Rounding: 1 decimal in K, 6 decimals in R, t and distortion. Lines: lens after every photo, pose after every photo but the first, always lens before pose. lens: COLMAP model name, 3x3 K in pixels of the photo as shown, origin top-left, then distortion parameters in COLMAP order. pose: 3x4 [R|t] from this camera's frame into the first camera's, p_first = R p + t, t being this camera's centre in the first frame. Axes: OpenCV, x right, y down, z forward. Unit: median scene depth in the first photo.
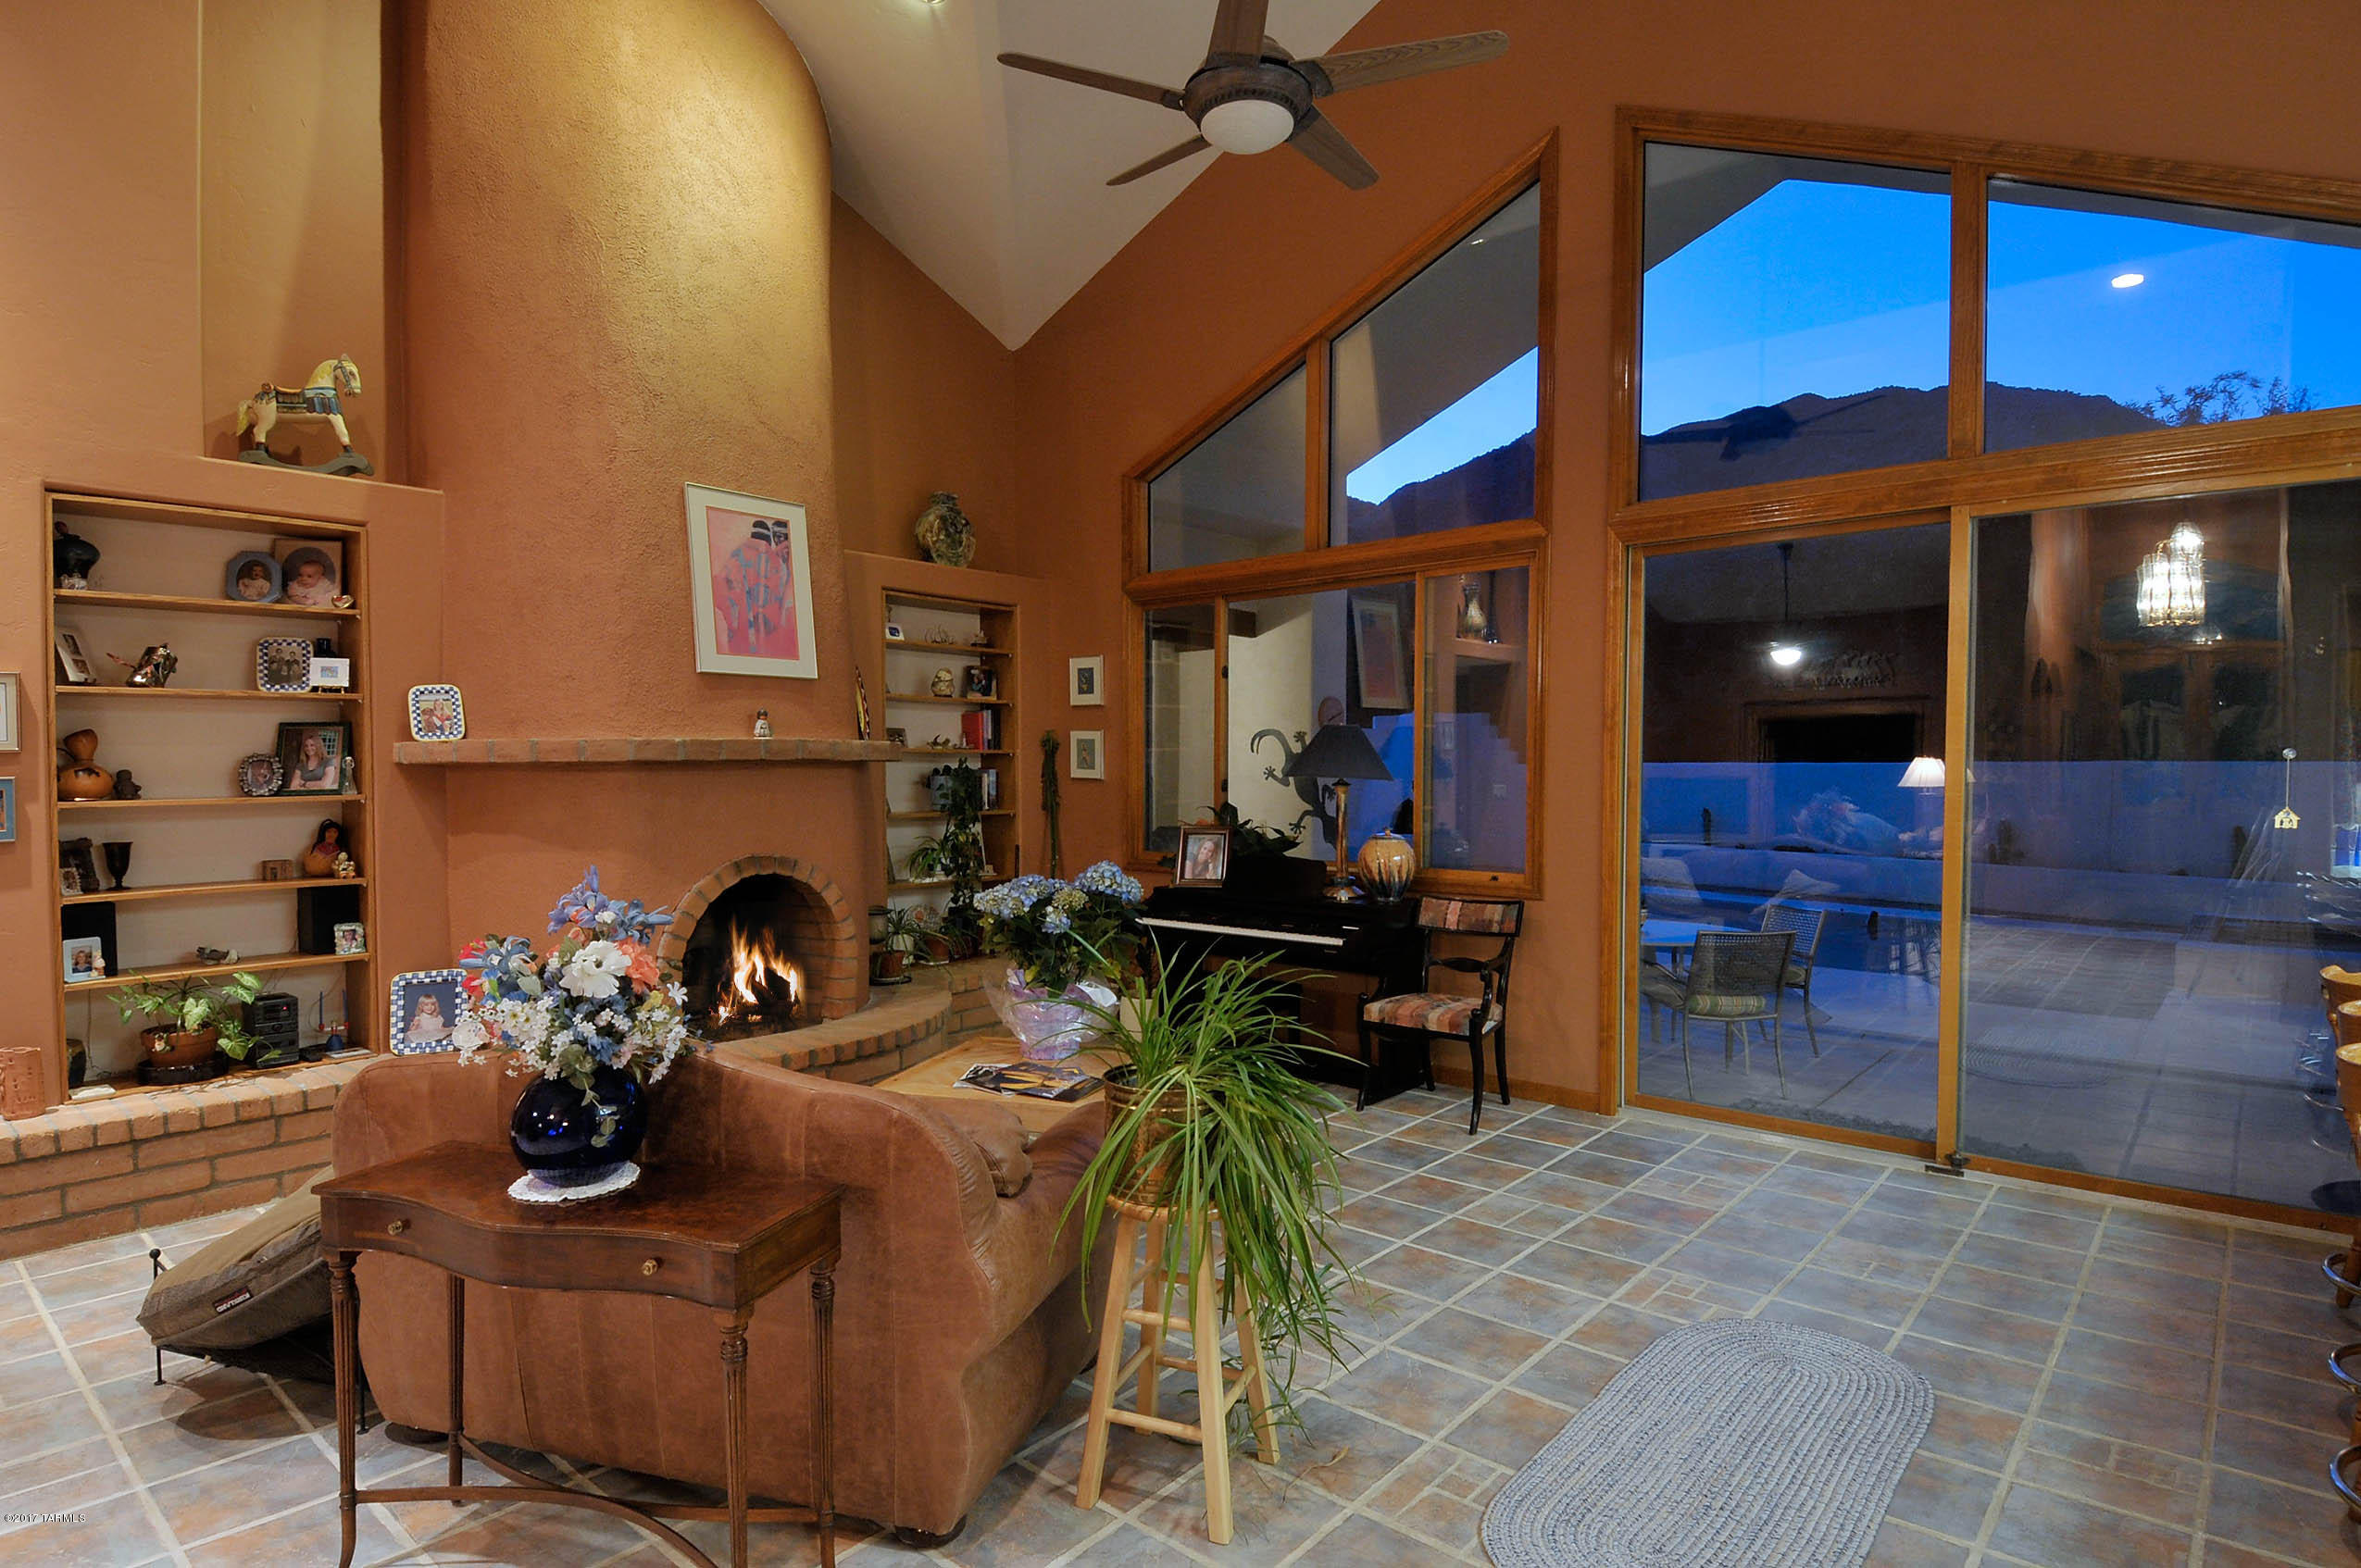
lens RADIAL K [[1251.9, 0, 1179.1], [0, 1251.9, 799.8], [0, 0, 1]] dist [0.002897, -0.005597]
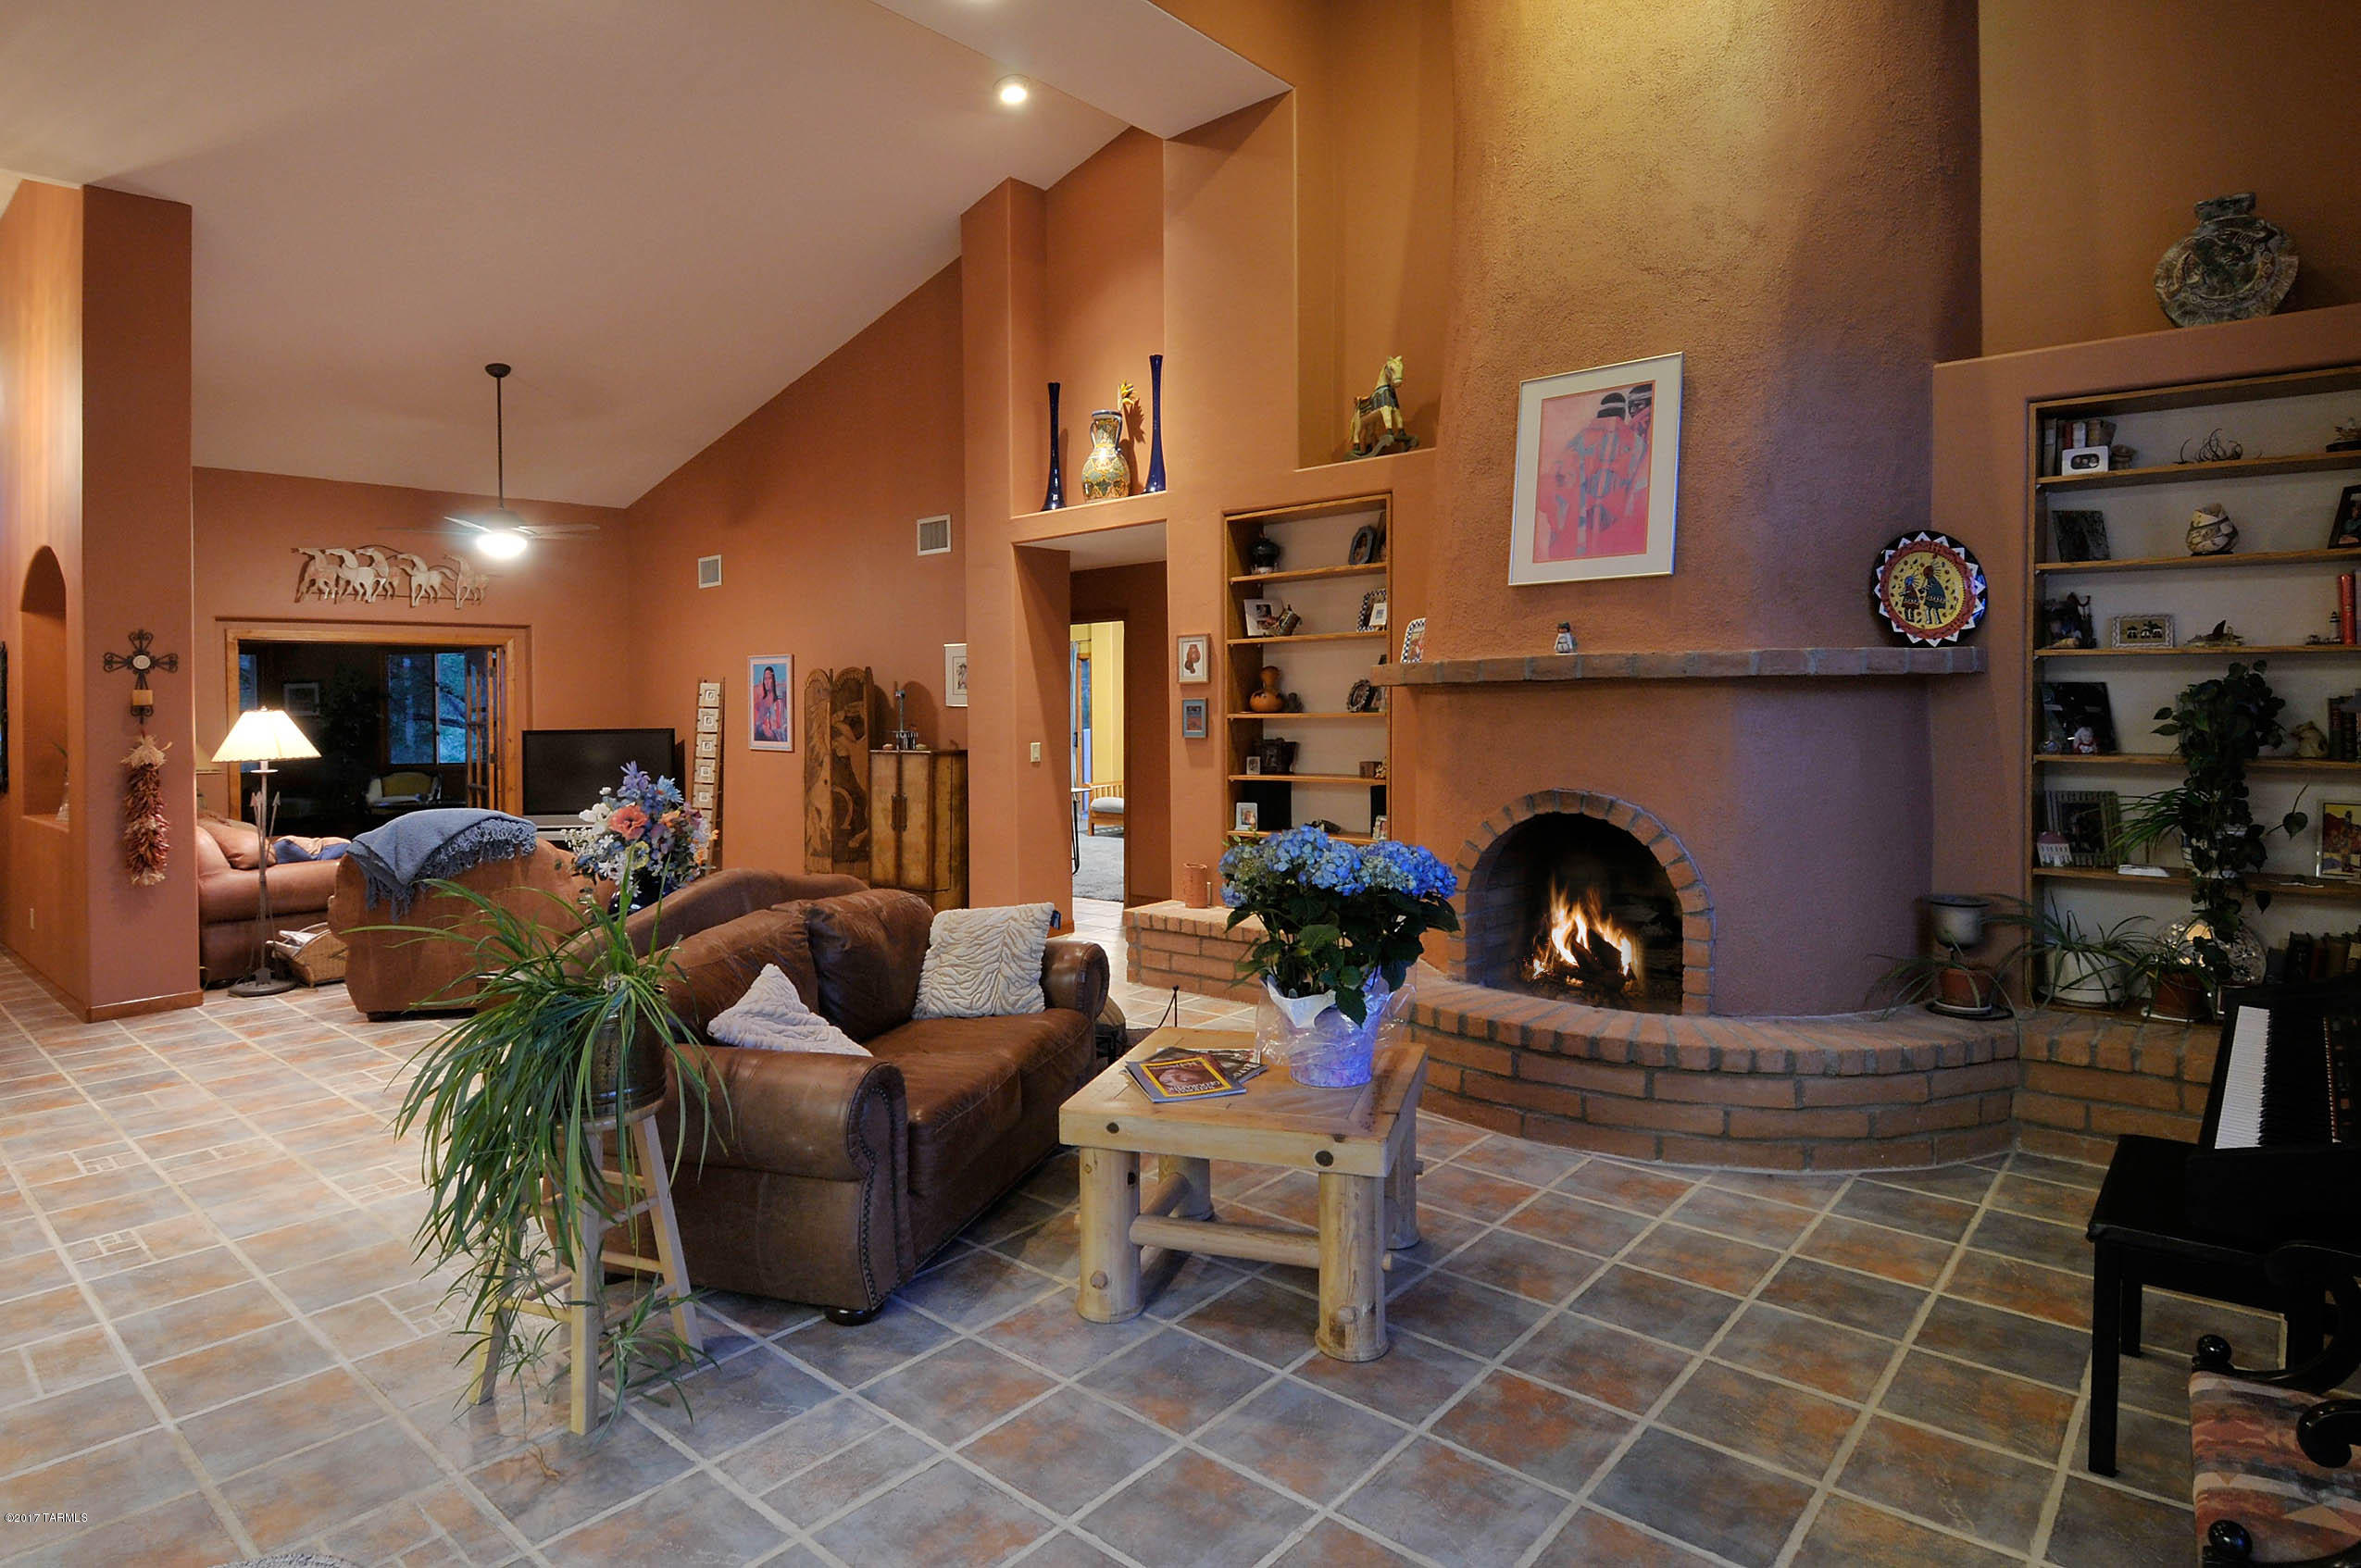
lens RADIAL K [[1251.9, 0, 1169.0], [0, 1251.9, 679.2], [0, 0, 1]] dist [0.002897, -0.005597]
pose [[-0.010204, -0.009902, -0.999899, 0.526814], [-0.014301, 0.999850, -0.009756, -0.019961], [0.999846, 0.014200, -0.010344, 0.742916]]
